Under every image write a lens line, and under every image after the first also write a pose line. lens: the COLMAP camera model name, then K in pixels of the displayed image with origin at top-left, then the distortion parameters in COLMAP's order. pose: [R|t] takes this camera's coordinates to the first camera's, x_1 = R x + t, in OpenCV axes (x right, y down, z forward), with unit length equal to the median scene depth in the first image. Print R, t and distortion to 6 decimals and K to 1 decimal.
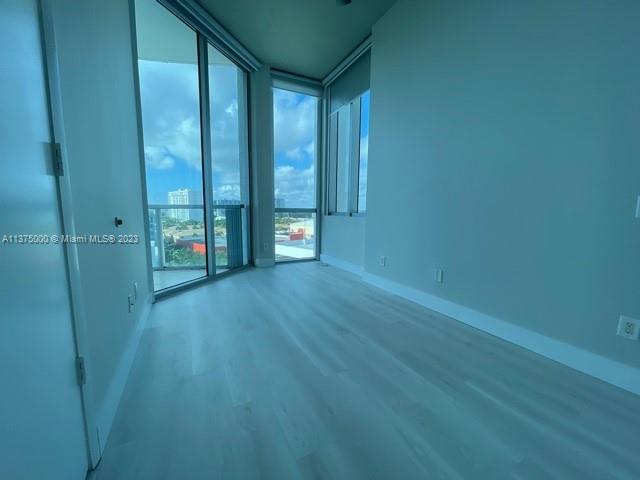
lens RADIAL K [[257.9, 0, 320.9], [0, 257.9, 241.1], [0, 0, 1]] dist [-0.002018, -0.000365]
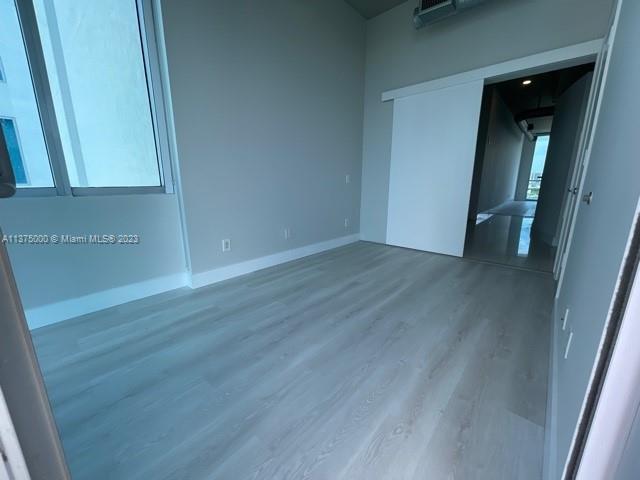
lens RADIAL K [[257.9, 0, 320.9], [0, 257.9, 241.1], [0, 0, 1]] dist [-0.002018, -0.000365]
pose [[-0.346528, -0.218020, 0.912352, -0.555197], [0.112673, 0.955899, 0.271221, -0.113200], [-0.931248, 0.196783, -0.306681, 0.900550]]
